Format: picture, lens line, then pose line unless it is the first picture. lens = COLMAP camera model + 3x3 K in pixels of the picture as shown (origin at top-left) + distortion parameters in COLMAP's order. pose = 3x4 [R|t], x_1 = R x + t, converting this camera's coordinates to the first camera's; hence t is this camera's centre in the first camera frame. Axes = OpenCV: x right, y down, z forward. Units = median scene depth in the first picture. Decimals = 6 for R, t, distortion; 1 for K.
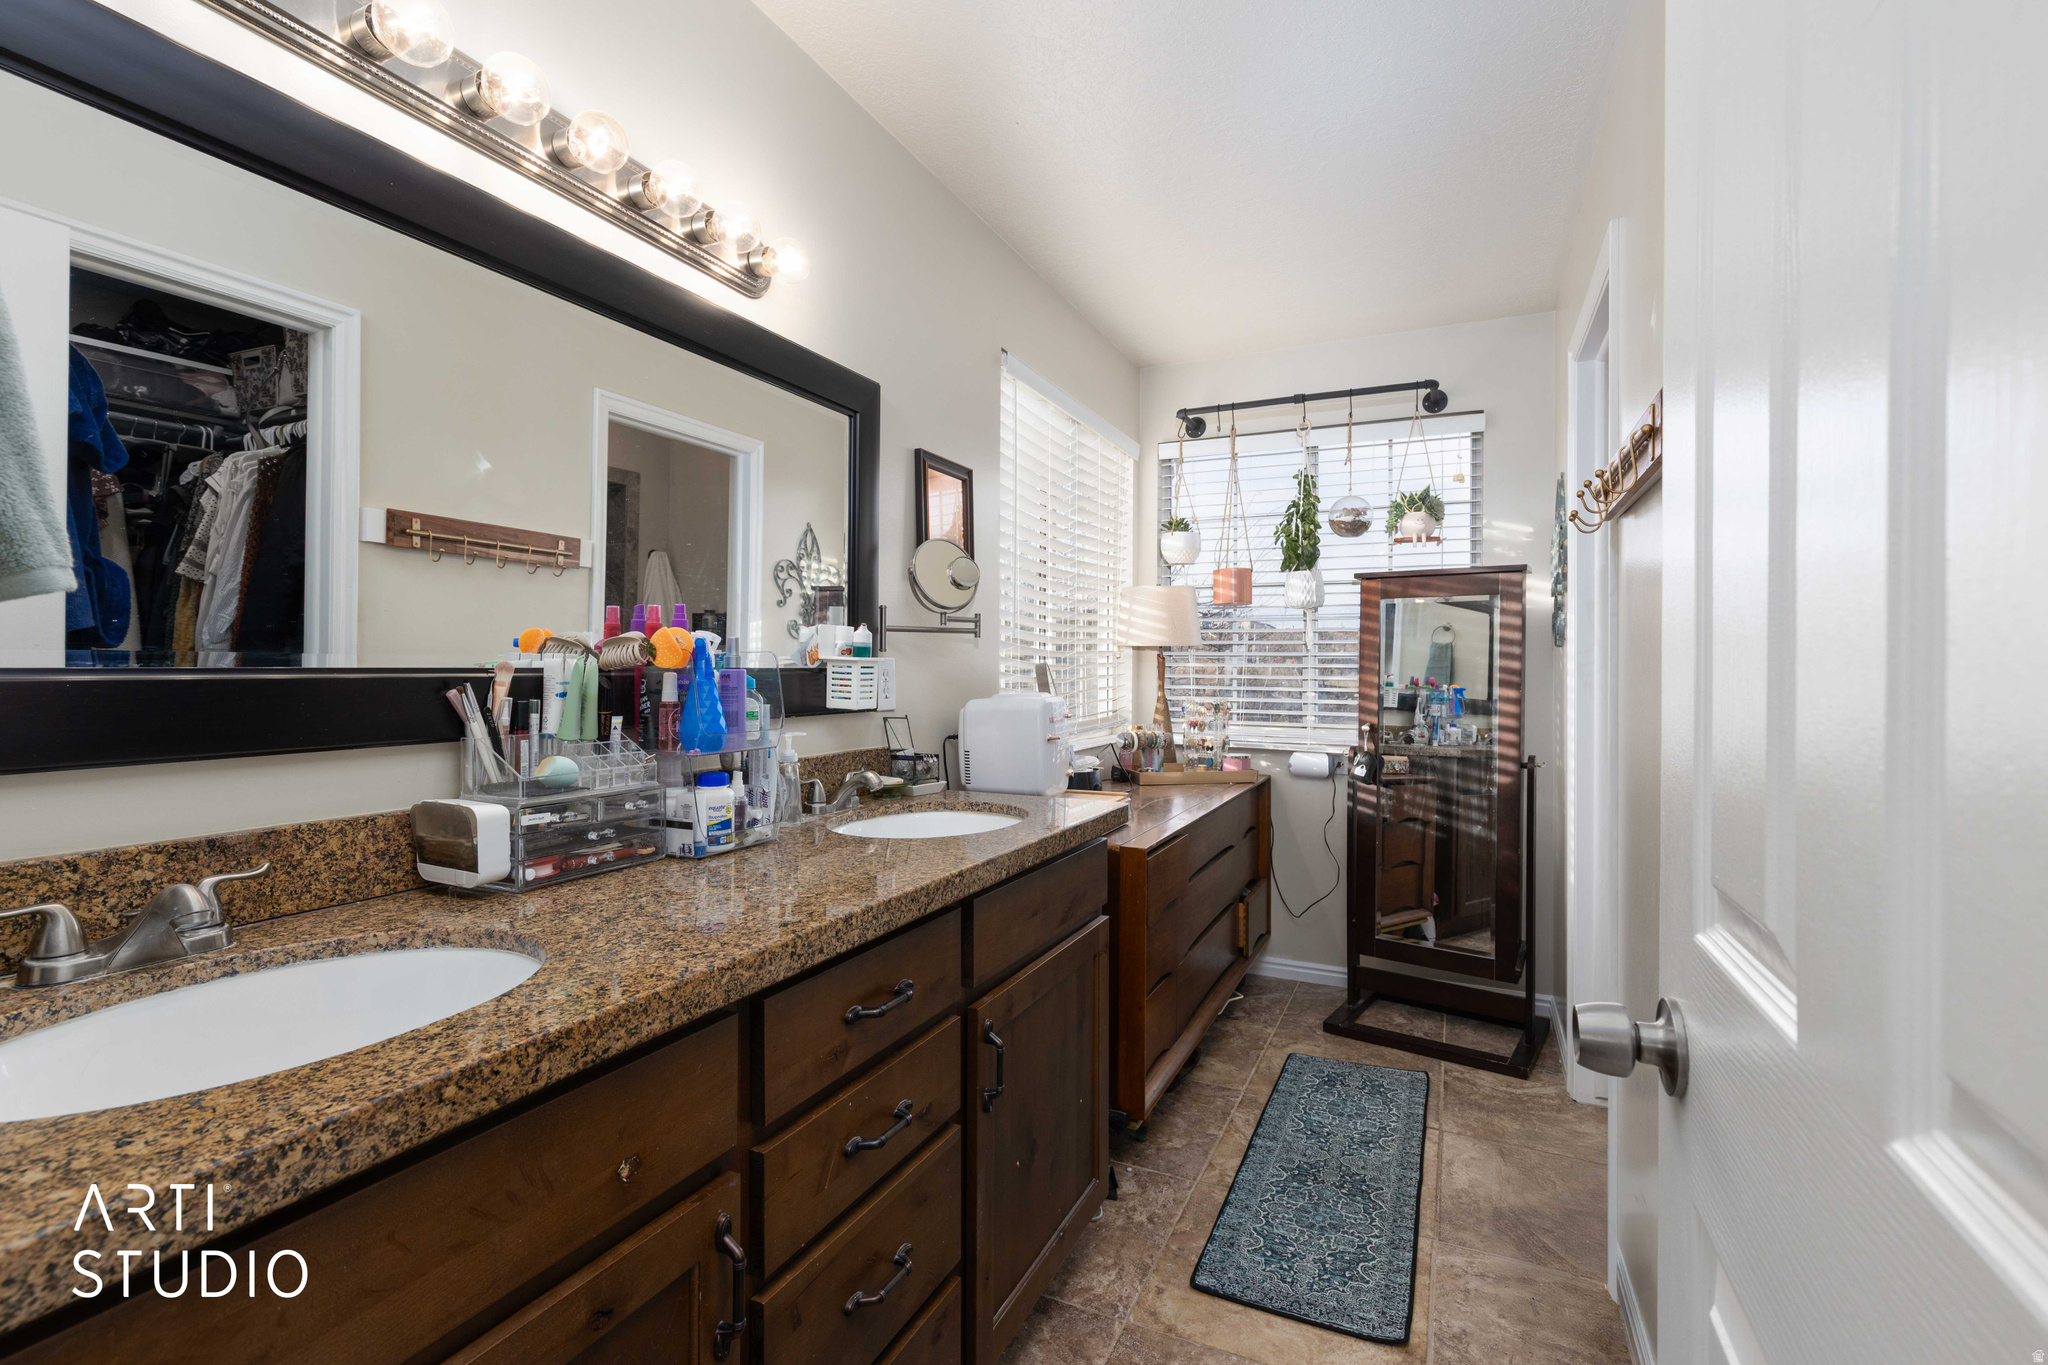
lens RADIAL K [[929.9, 0, 1025.3], [0, 929.9, 669.6], [0, 0, 1]] dist [0.005175, 0.000861]
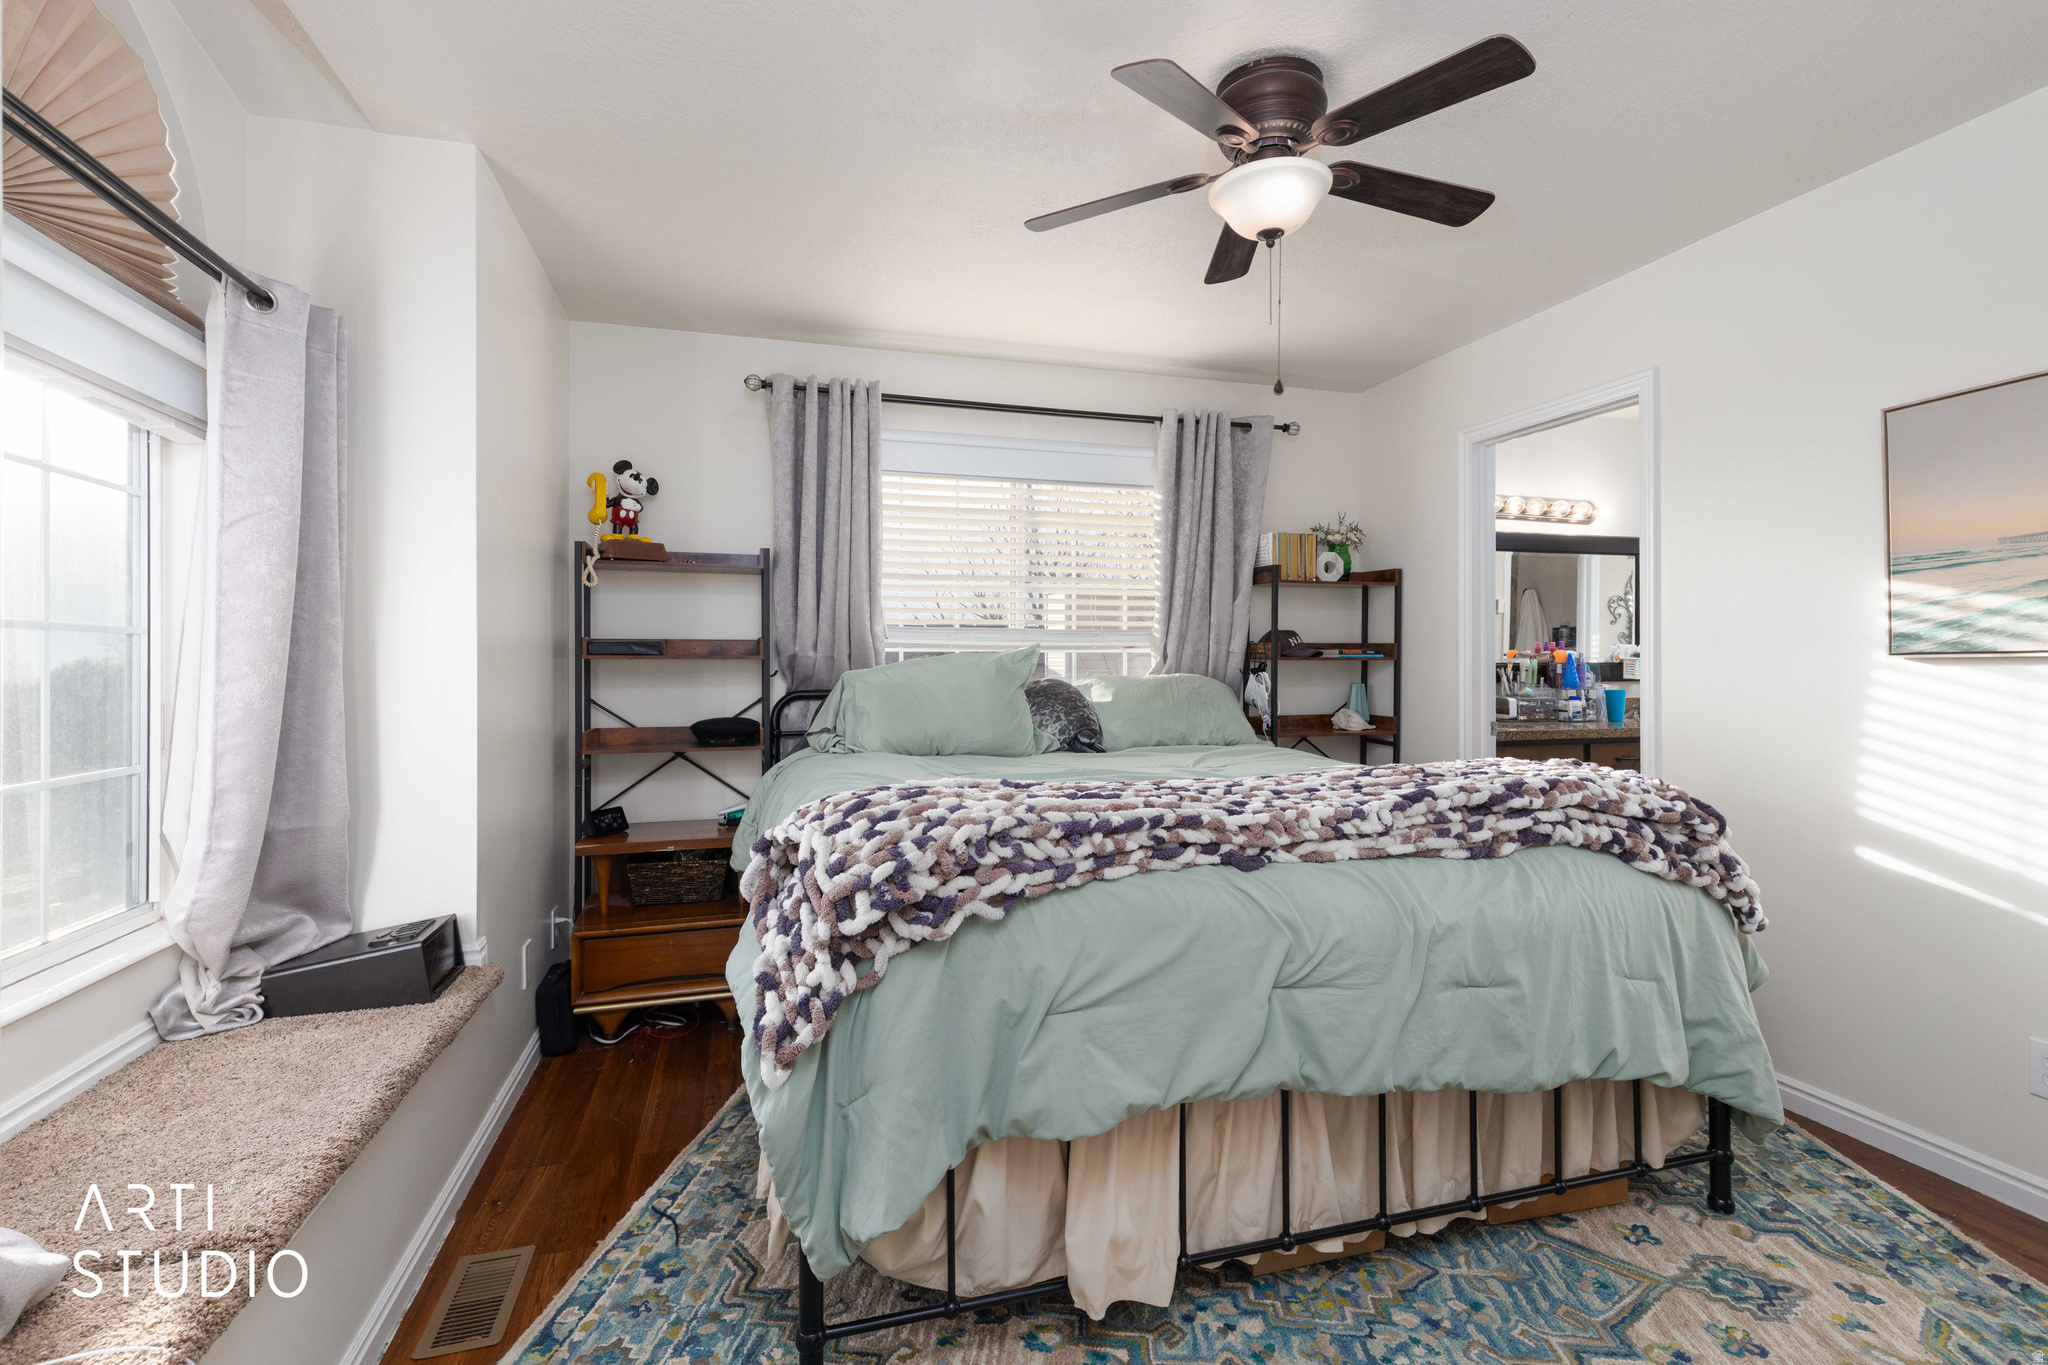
lens RADIAL K [[929.9, 0, 1029.4], [0, 929.9, 666.0], [0, 0, 1]] dist [0.005175, 0.000861]
pose [[0.668701, -0.005094, -0.743514, 0.786944], [0.007146, 0.999974, -0.000424, -0.001798], [0.743497, -0.005029, 0.668720, -2.514666]]
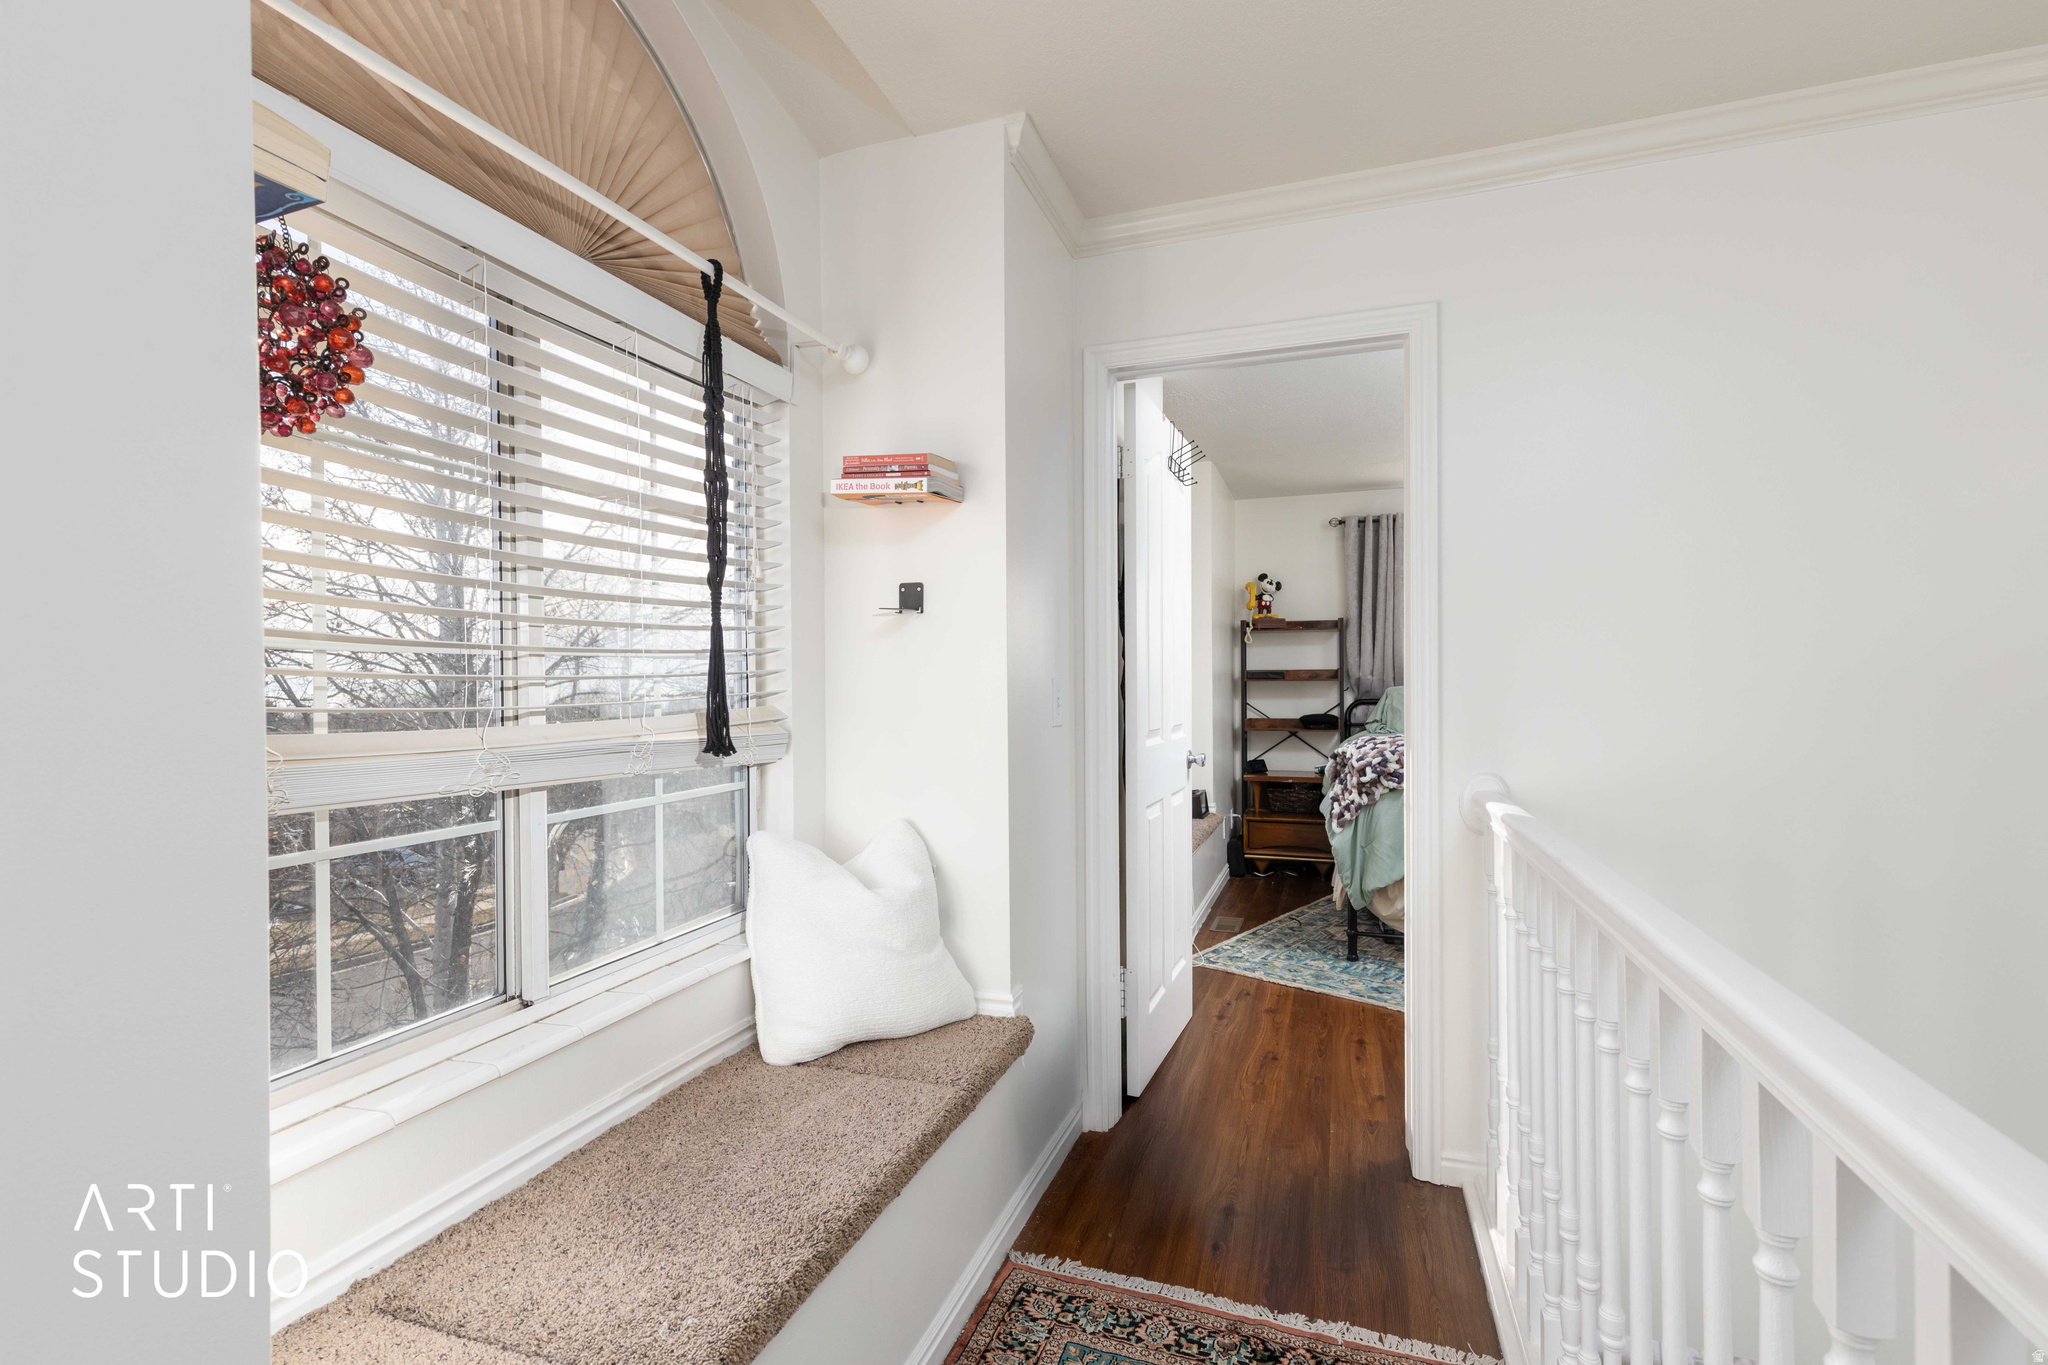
lens RADIAL K [[929.9, 0, 1023.6], [0, 929.9, 682.3], [0, 0, 1]] dist [0.005175, 0.000861]
pose [[0.111127, -0.007509, -0.993778, 5.325534], [0.008854, 0.999939, -0.006566, -0.006687], [0.993767, -0.008069, 0.111186, -4.543414]]
